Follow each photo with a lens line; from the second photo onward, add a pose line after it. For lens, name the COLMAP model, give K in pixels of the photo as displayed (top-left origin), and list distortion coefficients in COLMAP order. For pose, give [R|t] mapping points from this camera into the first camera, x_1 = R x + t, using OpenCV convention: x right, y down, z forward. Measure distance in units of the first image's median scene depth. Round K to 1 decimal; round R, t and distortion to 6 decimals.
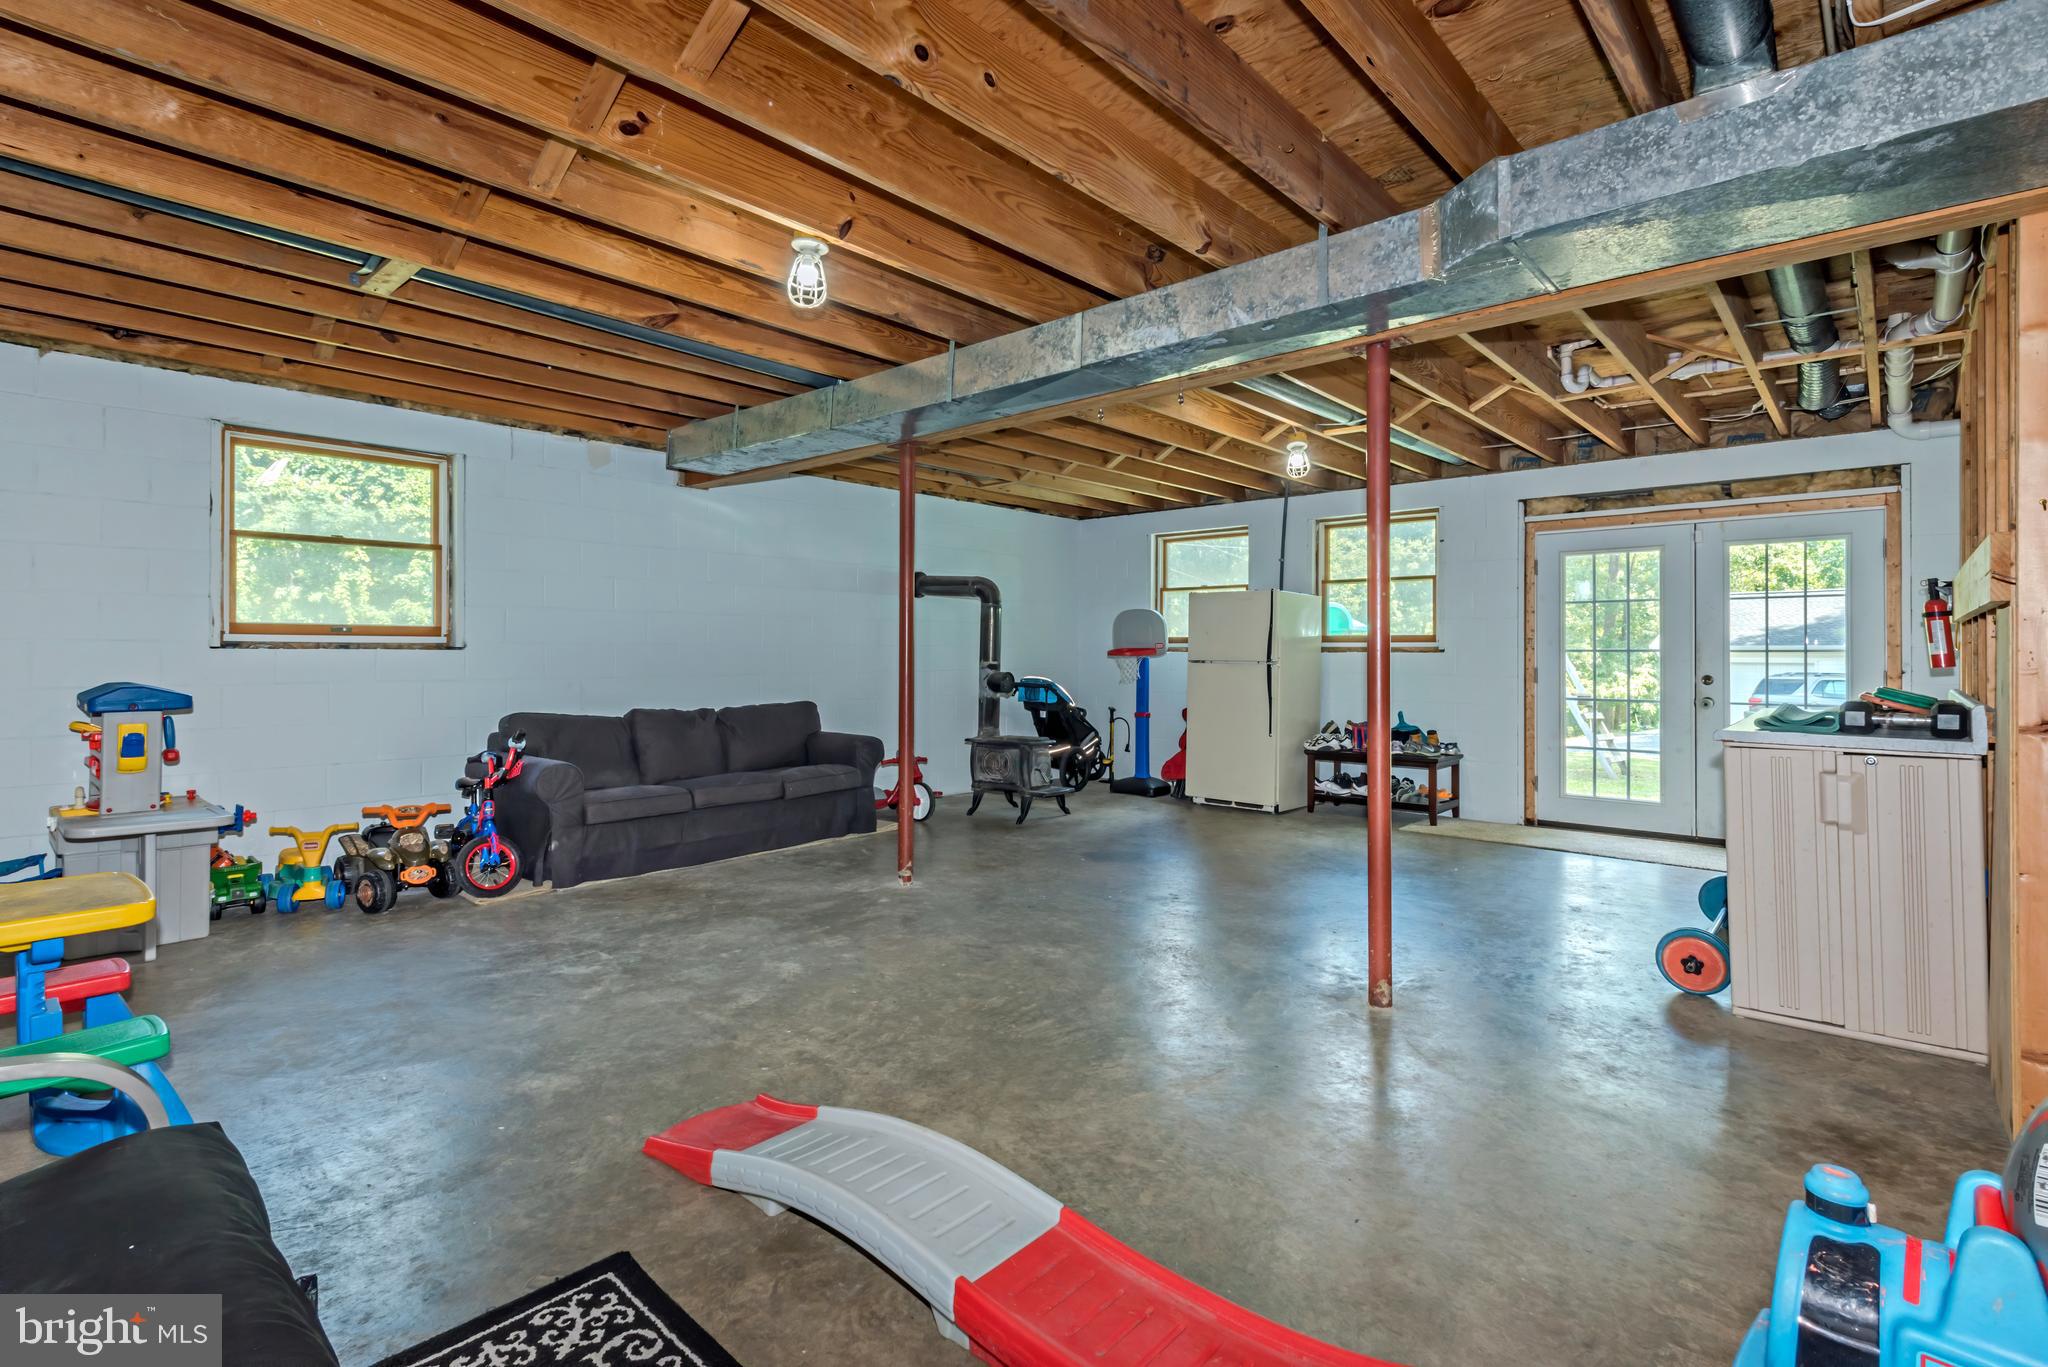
lens RADIAL K [[968.6, 0, 1028.9], [0, 968.6, 642.1], [0, 0, 1]] dist [0.000621, -0.001157]
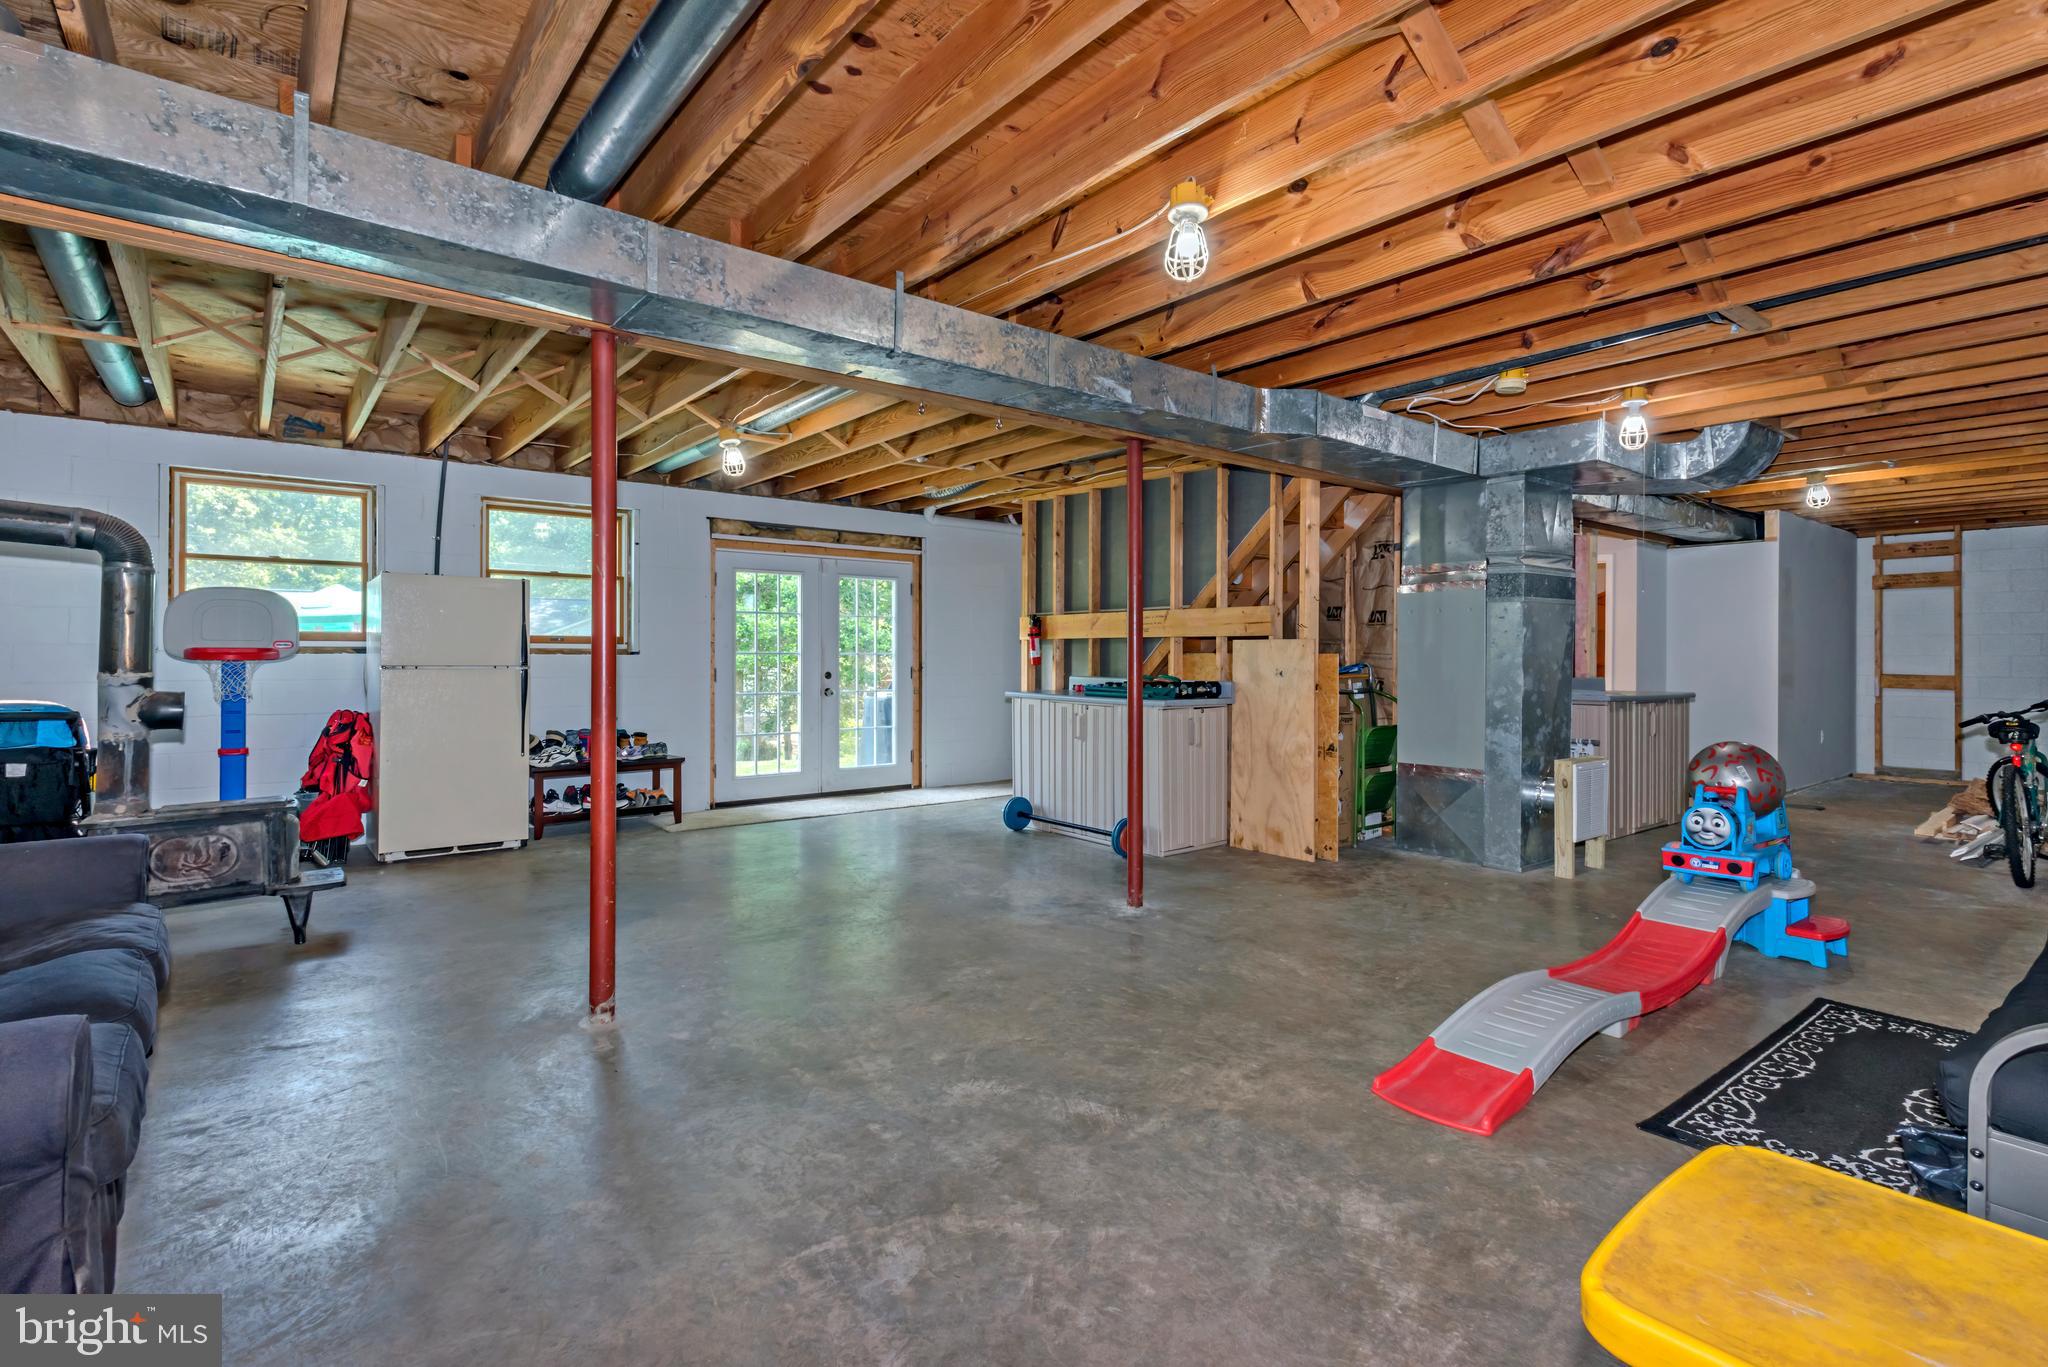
lens RADIAL K [[968.6, 0, 1022.2], [0, 968.6, 669.4], [0, 0, 1]] dist [0.000621, -0.001157]
pose [[0.172989, -0.015527, 0.984801, -0.973008], [-0.013601, 0.999743, 0.018152, 0.003607], [-0.984830, -0.016534, 0.172733, 0.850729]]
